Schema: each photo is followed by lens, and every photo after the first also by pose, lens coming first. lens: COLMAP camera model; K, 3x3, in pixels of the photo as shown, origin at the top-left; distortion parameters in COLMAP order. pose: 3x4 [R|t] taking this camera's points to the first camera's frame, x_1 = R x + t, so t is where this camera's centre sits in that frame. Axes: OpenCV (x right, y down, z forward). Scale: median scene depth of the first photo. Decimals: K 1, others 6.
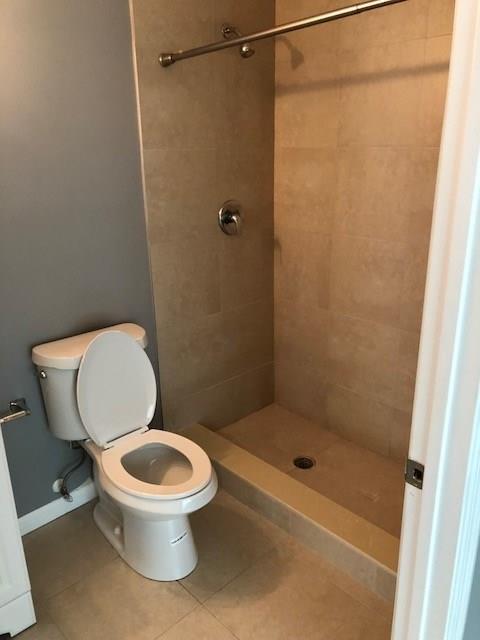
lens RADIAL K [[519.4, 0, 243.1], [0, 519.4, 321.4], [0, 0, 1]] dist [0.032040, -0.015244]
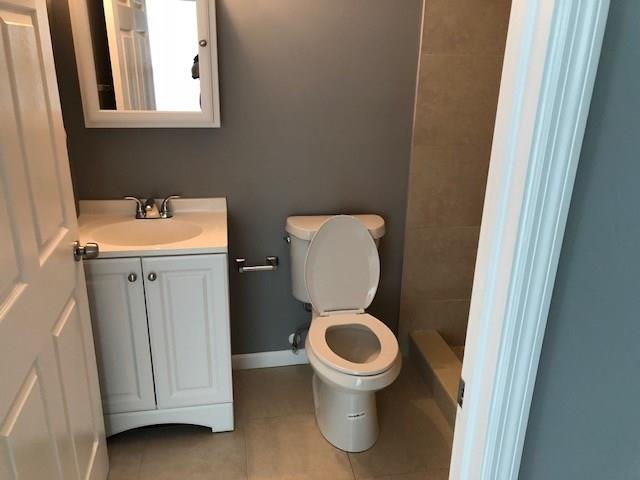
lens RADIAL K [[519.4, 0, 320.0], [0, 519.4, 240.0], [0, 0, 1]] dist [0.032040, -0.015244]
pose [[0.827454, 0.213392, -0.519407, 0.275279], [-0.209487, 0.975510, 0.067049, 0.006864], [0.520995, 0.053329, 0.851892, 0.026199]]
